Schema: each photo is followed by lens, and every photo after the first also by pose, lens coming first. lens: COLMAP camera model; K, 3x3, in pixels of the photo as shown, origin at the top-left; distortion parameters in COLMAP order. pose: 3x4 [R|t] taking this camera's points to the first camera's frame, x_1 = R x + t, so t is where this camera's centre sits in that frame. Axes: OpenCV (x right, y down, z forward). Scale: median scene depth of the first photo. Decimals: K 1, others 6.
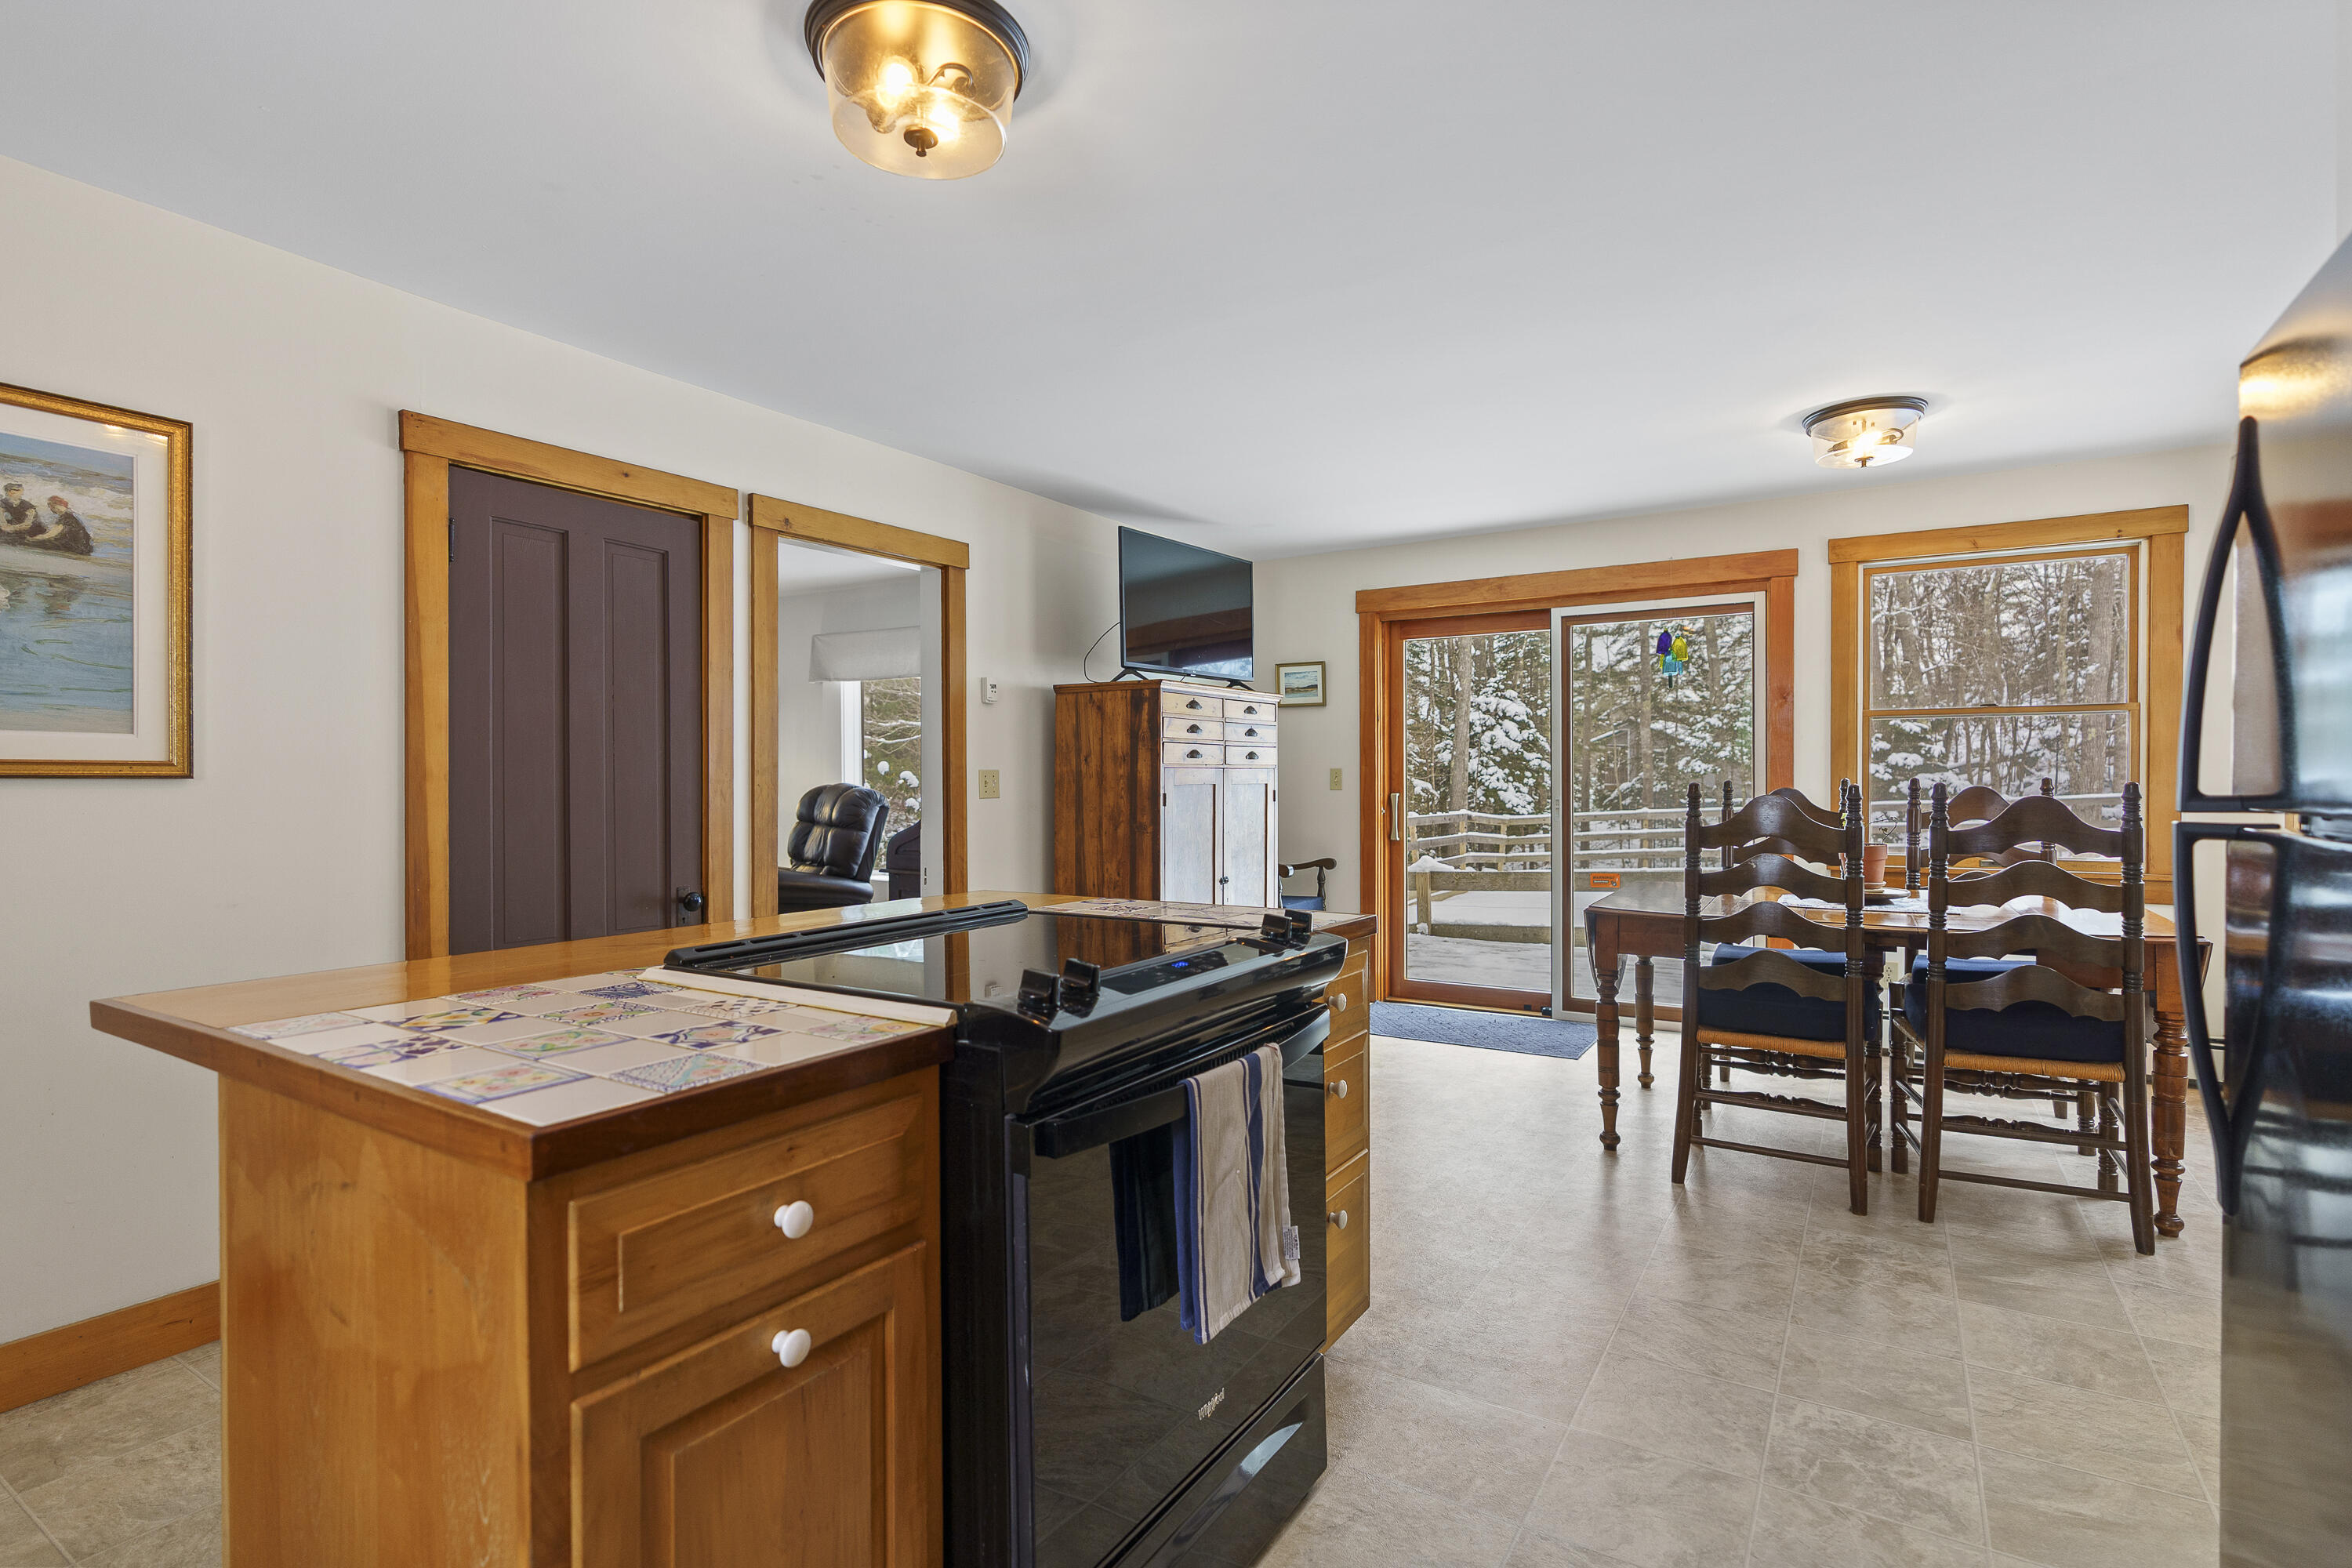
lens RADIAL K [[1140.9, 0, 1186.0], [0, 1140.9, 783.0], [0, 0, 1]] dist [0.002461, 0.000290]
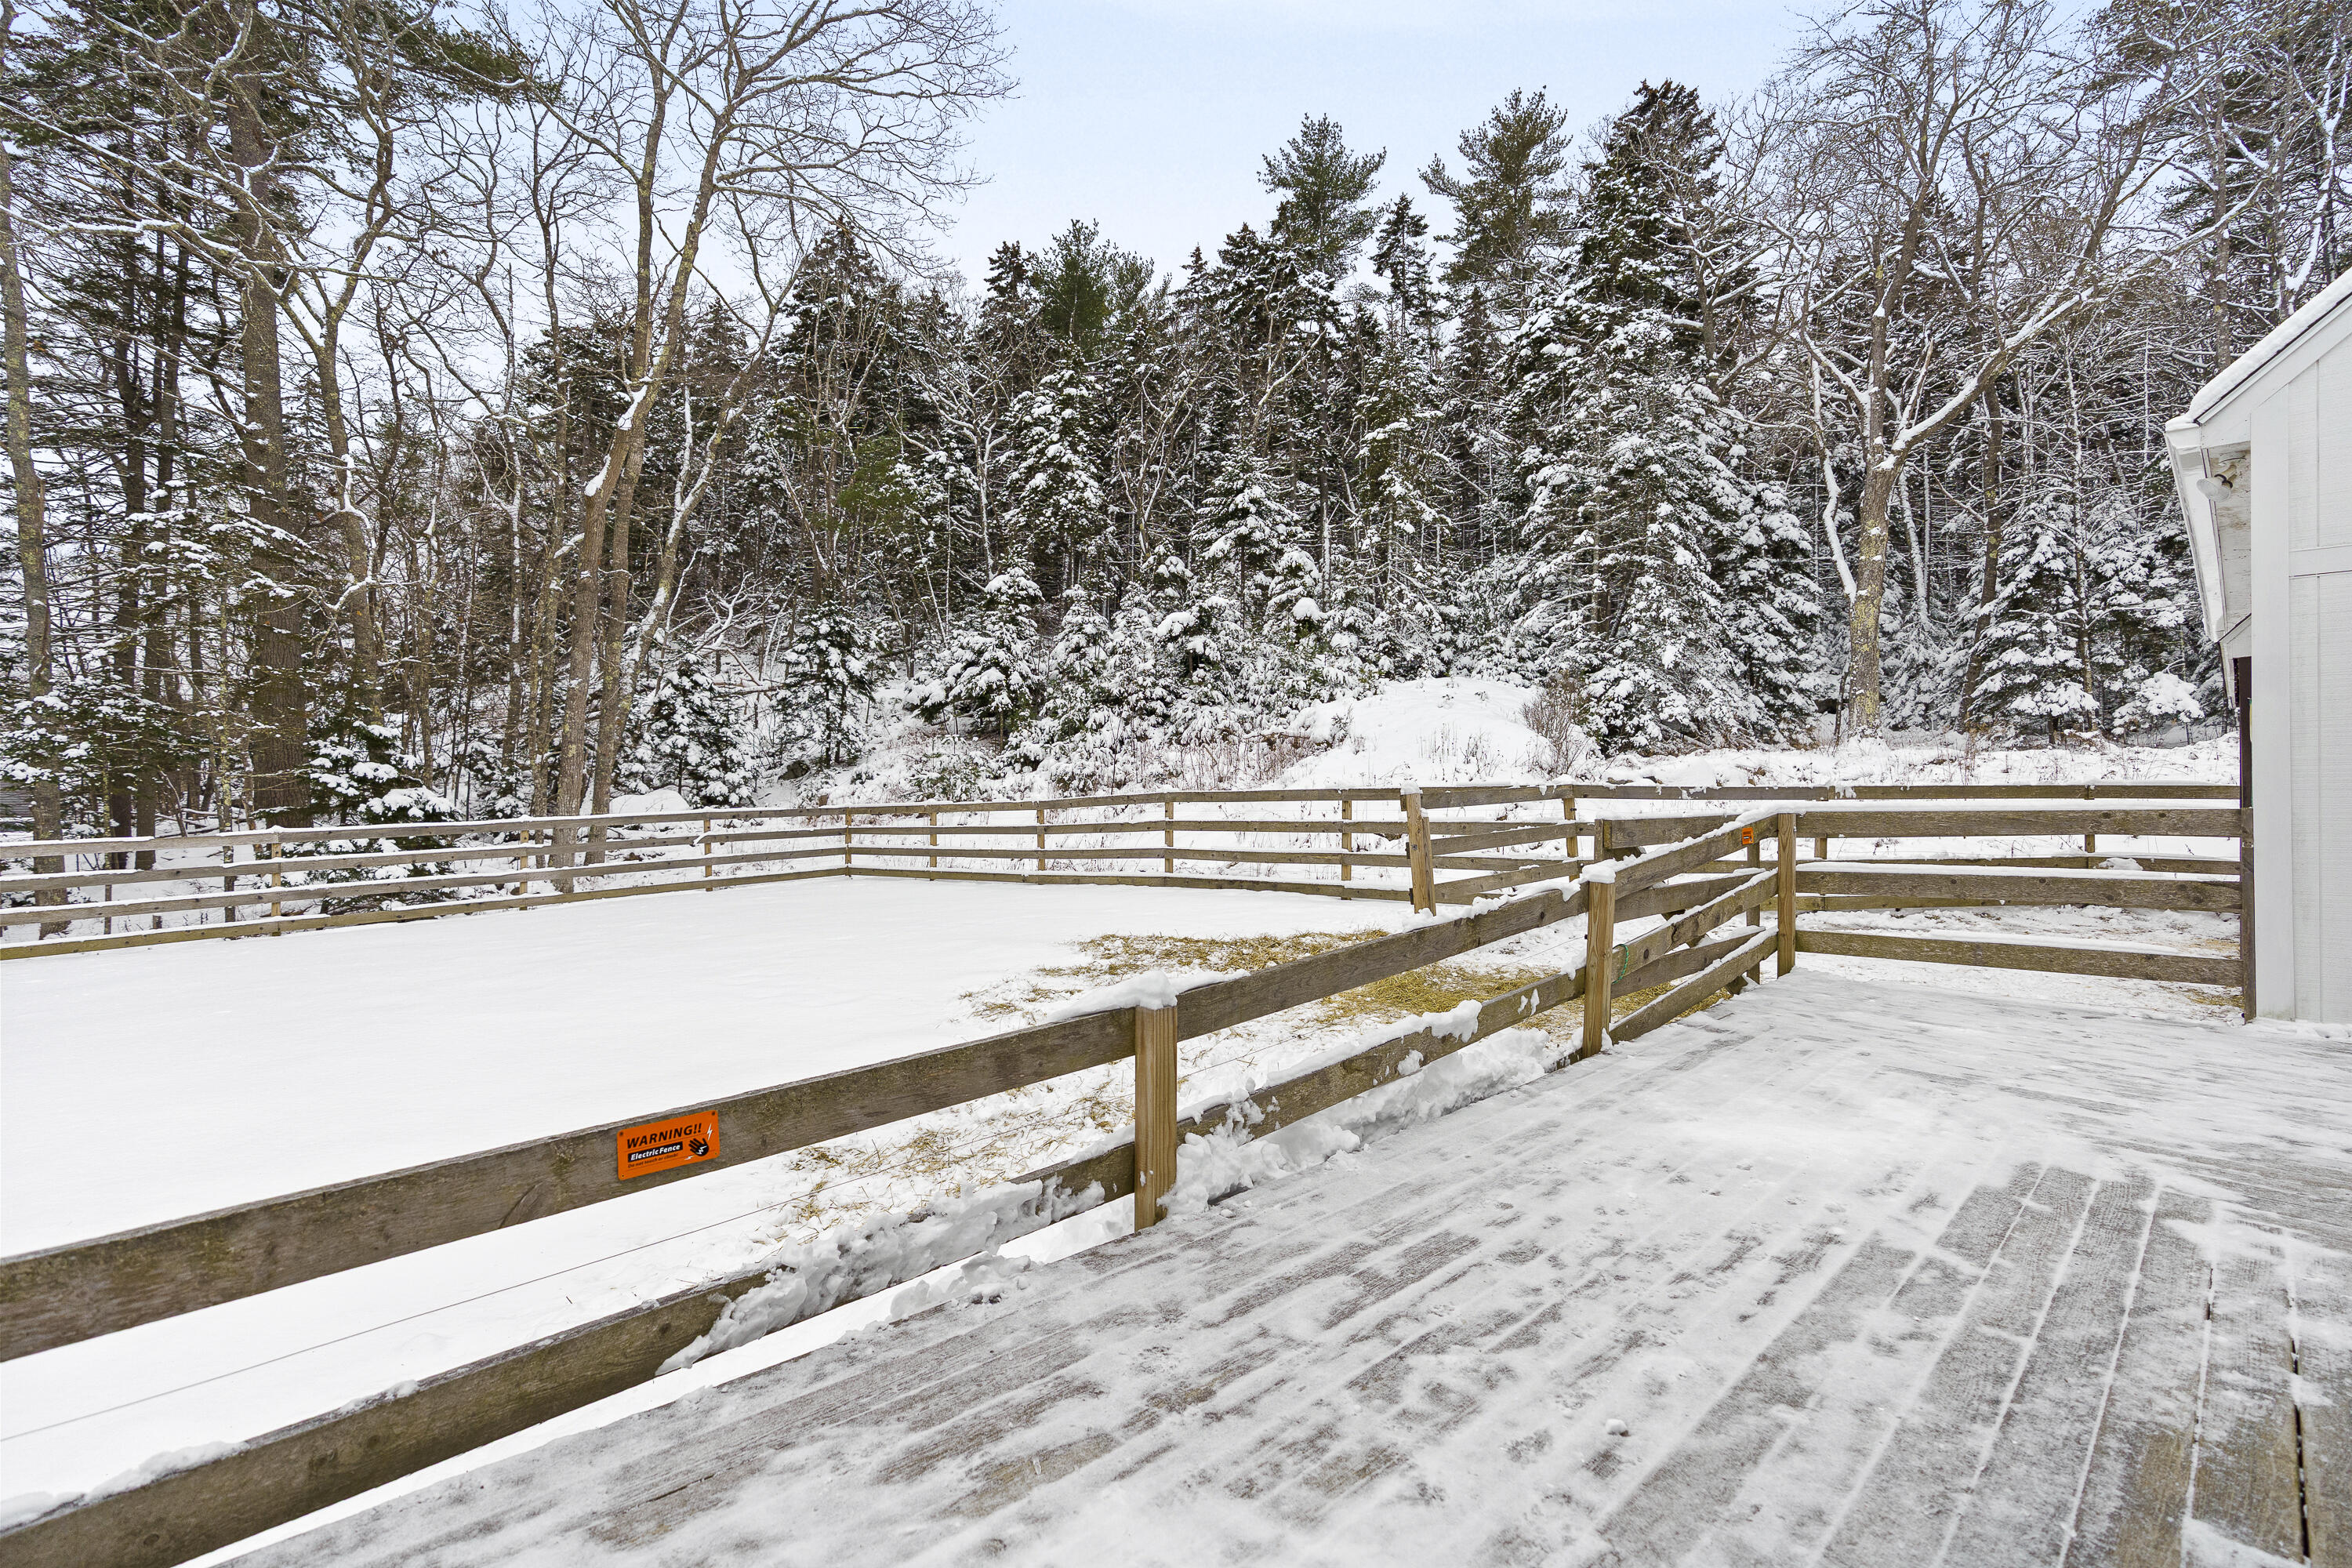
lens RADIAL K [[1067.2, 0, 1177.9], [0, 1067.2, 782.1], [0, 0, 1]] dist [-0.010185, 0.003433]
pose [[0.242003, 0.022415, 0.970017, 0.039263], [-0.007152, 0.999747, -0.021318, -0.000707], [-0.970249, -0.001778, 0.242102, 0.243835]]
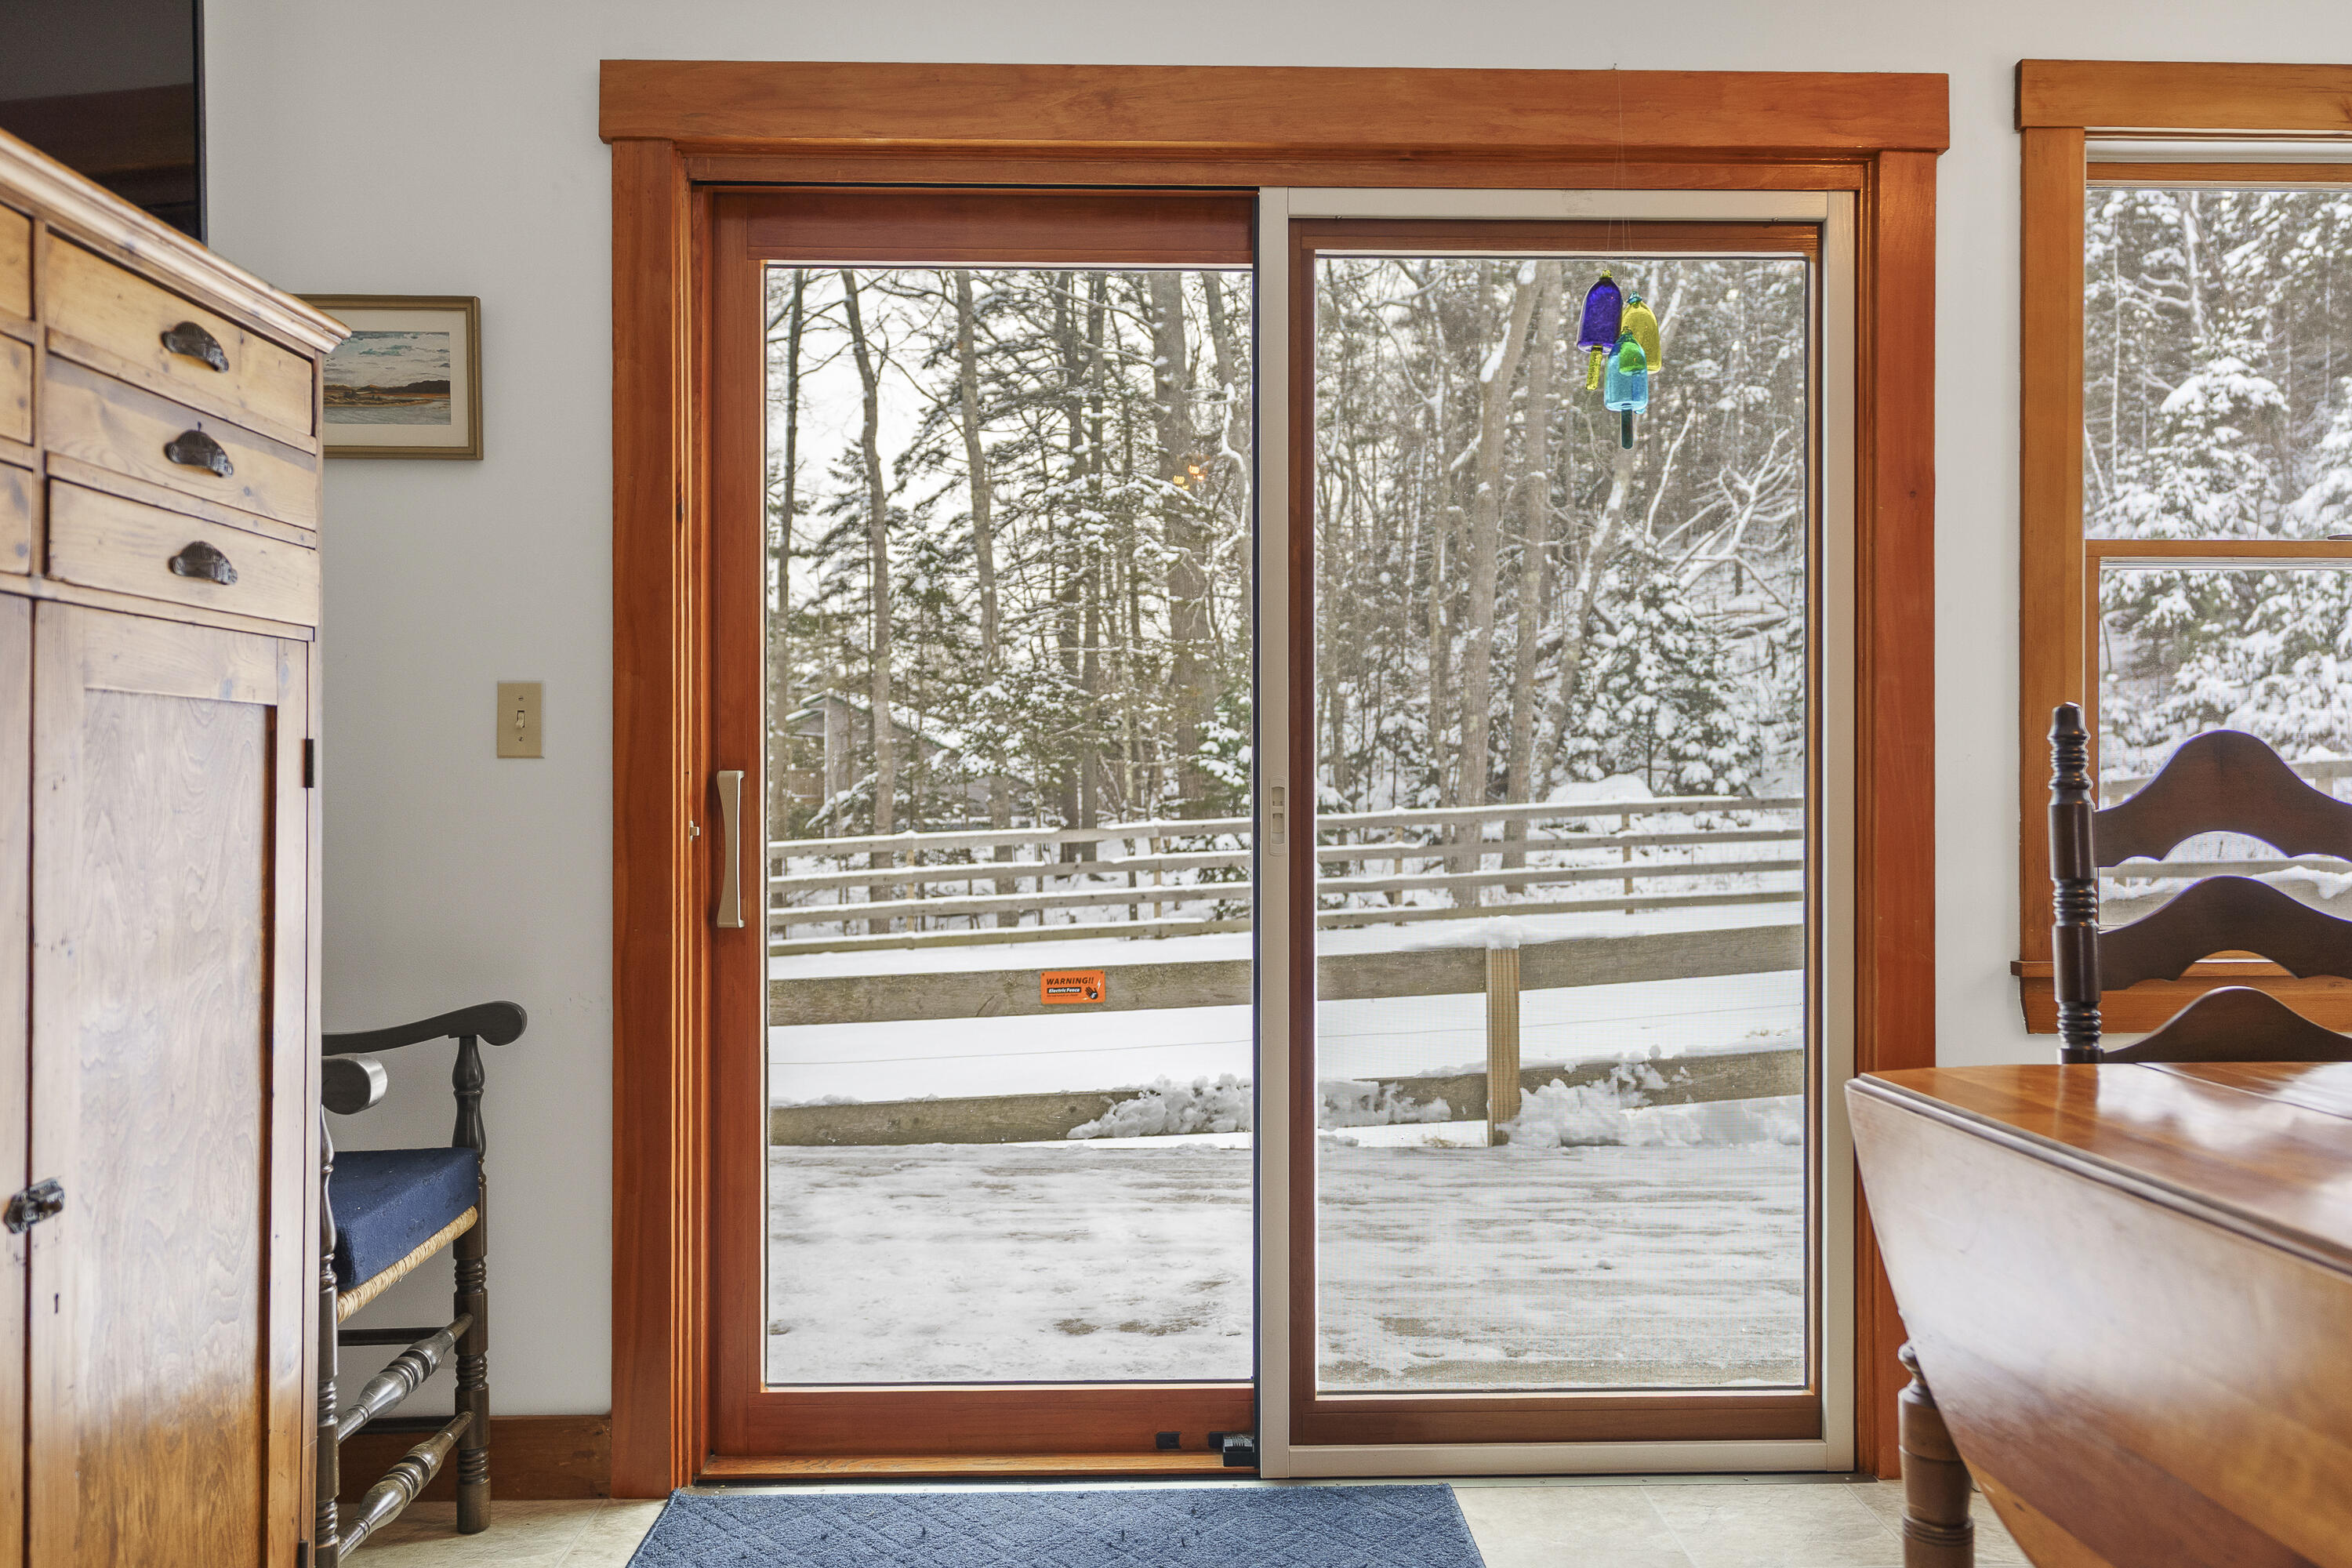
lens RADIAL K [[1806.9, 0, 1185.9], [0, 1806.9, 779.7], [0, 0, 1]] dist [0.004931, -0.003184]
pose [[0.834514, 0.005372, 0.550961, 0.004973], [-0.000086, 0.999954, -0.009619, 0.003516], [-0.550987, 0.007979, 0.834476, 0.119245]]
